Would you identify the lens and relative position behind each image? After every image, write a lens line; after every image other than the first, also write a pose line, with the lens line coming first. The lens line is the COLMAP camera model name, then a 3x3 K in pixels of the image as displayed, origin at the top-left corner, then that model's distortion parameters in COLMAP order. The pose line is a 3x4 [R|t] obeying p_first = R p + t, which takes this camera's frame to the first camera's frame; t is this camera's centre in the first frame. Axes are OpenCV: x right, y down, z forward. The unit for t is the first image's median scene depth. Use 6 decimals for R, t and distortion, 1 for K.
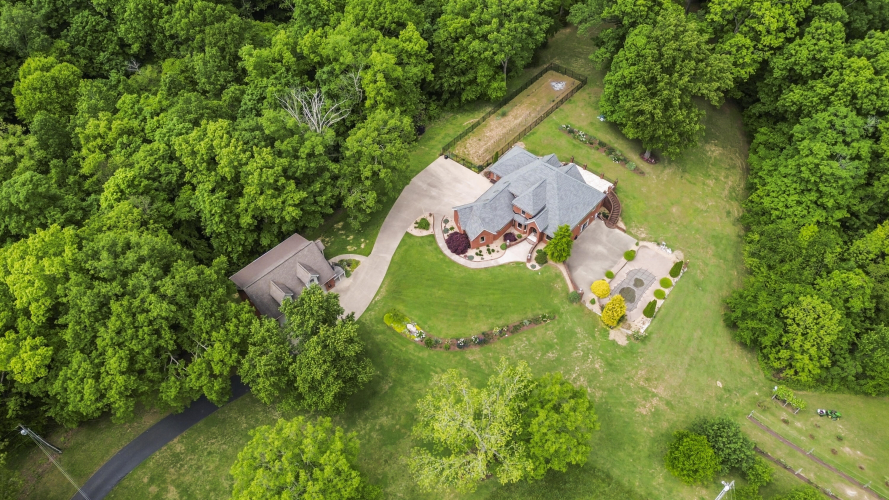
lens RADIAL K [[634.9, 0, 446.2], [0, 634.9, 246.8], [0, 0, 1]] dist [0.092733, -0.094421]
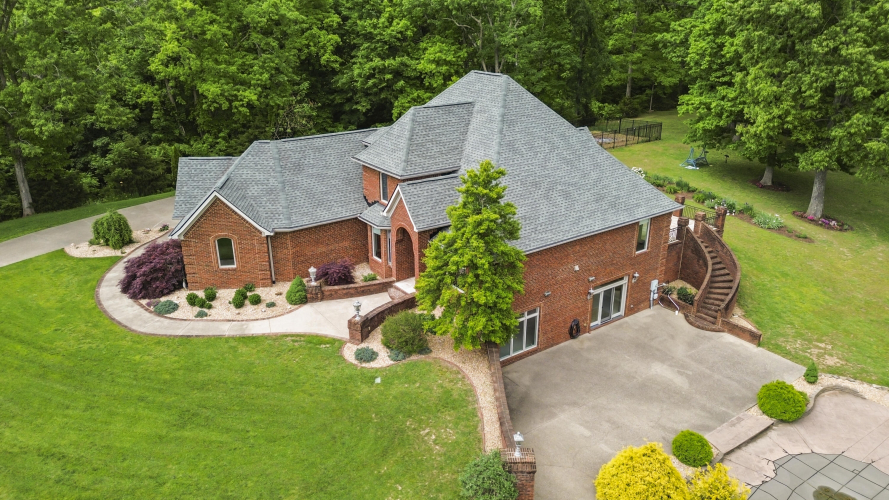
lens RADIAL K [[634.9, 0, 446.2], [0, 634.9, 246.8], [0, 0, 1]] dist [0.092733, -0.094421]
pose [[0.975212, 0.083922, -0.204739, 0.208925], [-0.175210, 0.857981, -0.482877, 0.106308], [0.135138, 0.506780, 0.851418, 0.748297]]
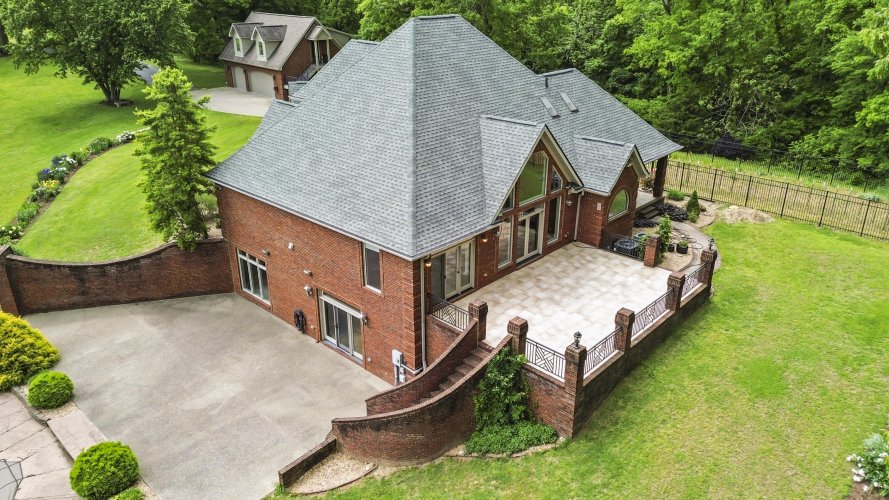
lens RADIAL K [[634.9, 0, 446.2], [0, 634.9, 246.8], [0, 0, 1]] dist [0.092733, -0.094421]
pose [[-0.030394, 0.398034, -0.916867, 0.427689], [-0.775434, 0.569410, 0.272900, -0.145822], [0.630697, 0.719264, 0.291342, 0.971823]]
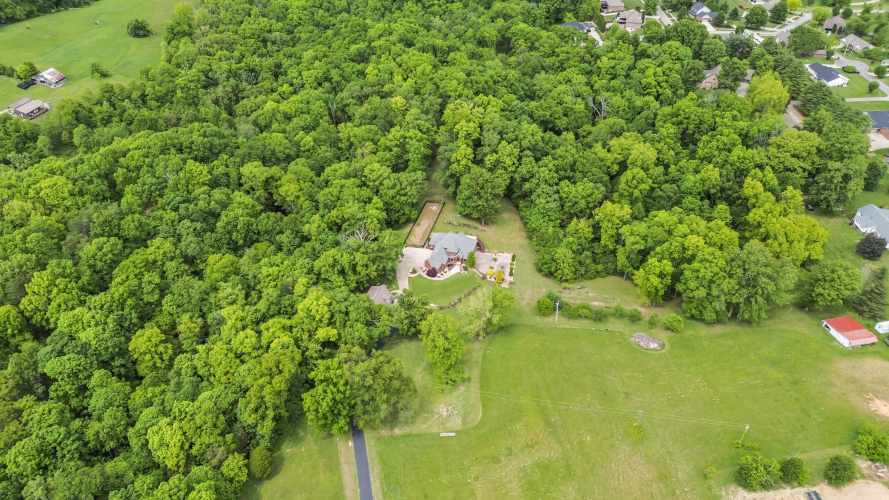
lens RADIAL K [[634.9, 0, 446.2], [0, 634.9, 246.8], [0, 0, 1]] dist [0.092733, -0.094421]
pose [[0.896481, -0.271051, 0.350503, -0.731296], [0.347329, 0.921063, -0.176086, 0.336552], [-0.275107, 0.279598, 0.919859, -1.219719]]
